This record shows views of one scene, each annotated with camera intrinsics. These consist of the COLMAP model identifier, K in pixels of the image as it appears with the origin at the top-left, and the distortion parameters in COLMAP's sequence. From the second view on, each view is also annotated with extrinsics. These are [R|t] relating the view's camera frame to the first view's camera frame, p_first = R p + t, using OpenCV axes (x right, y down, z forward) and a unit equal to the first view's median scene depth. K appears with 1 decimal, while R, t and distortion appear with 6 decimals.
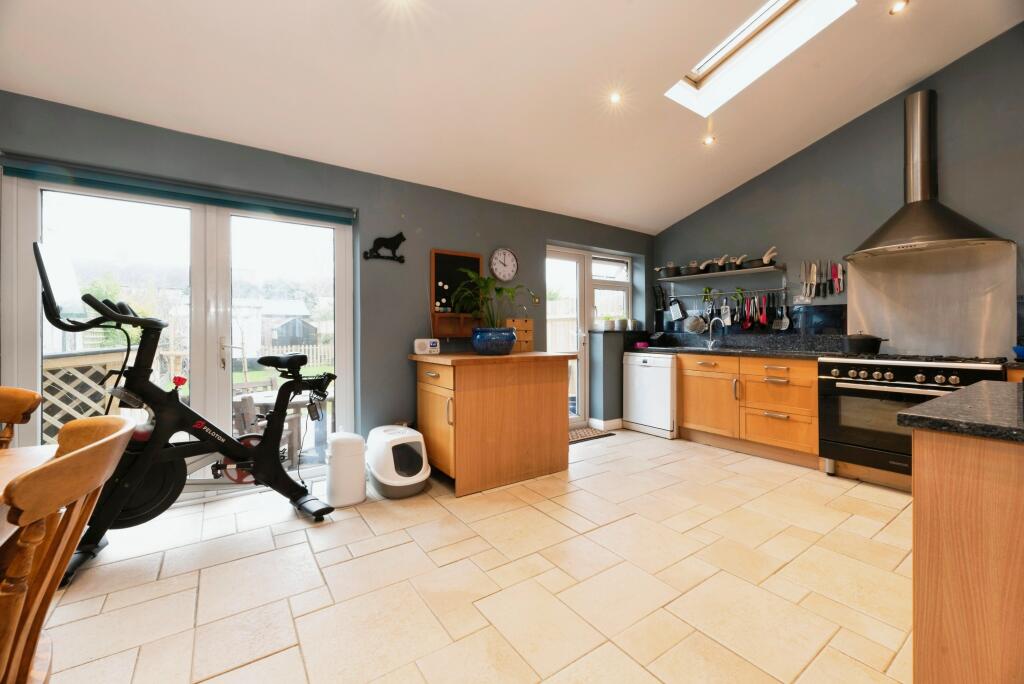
lens RADIAL K [[413.8, 0, 509.1], [0, 413.8, 324.8], [0, 0, 1]] dist [-0.001136, -0.000255]
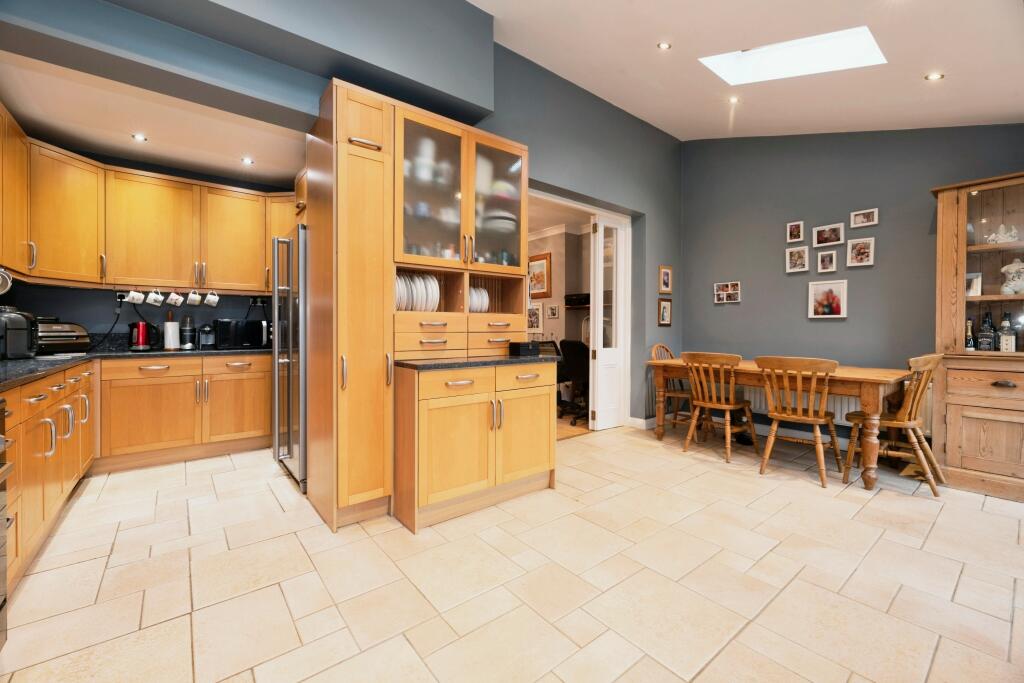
lens RADIAL K [[413.8, 0, 509.7], [0, 413.8, 334.5], [0, 0, 1]] dist [-0.001136, -0.000255]
pose [[-0.998528, 0.005096, -0.054001, 0.403607], [0.005133, 0.999987, -0.000542, 0.014569], [0.053997, -0.000818, -0.998541, 1.098044]]
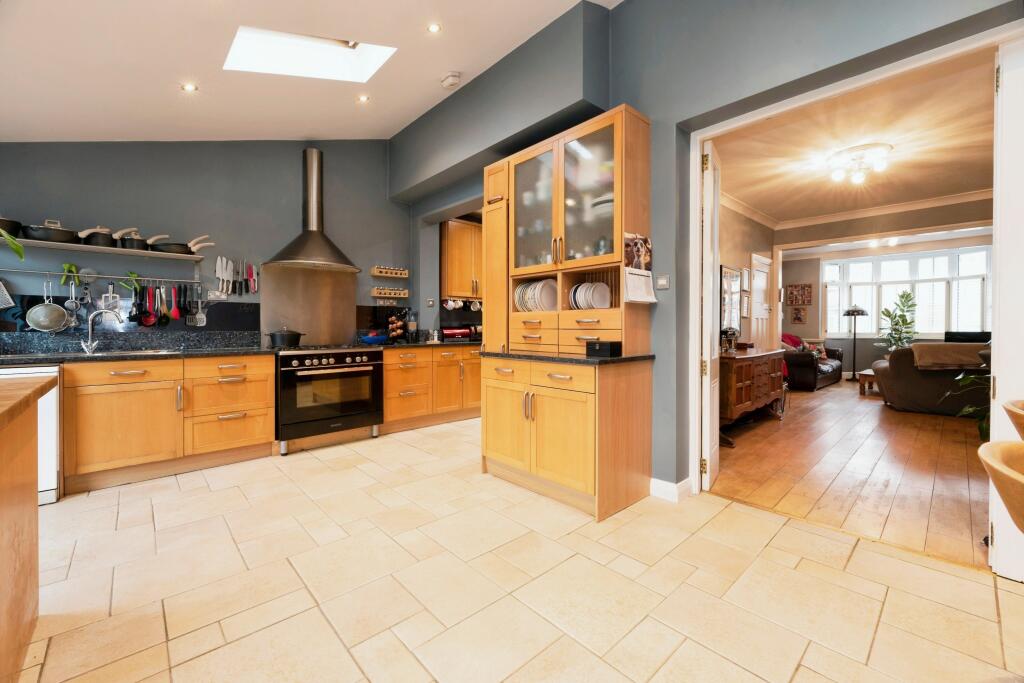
lens RADIAL K [[413.8, 0, 509.0], [0, 413.8, 330.6], [0, 0, 1]] dist [-0.001136, -0.000255]
pose [[-0.130912, -0.009672, 0.991347, -0.388629], [-0.011677, 0.999898, 0.008214, 0.006782], [-0.991325, -0.010501, -0.131011, 0.502314]]
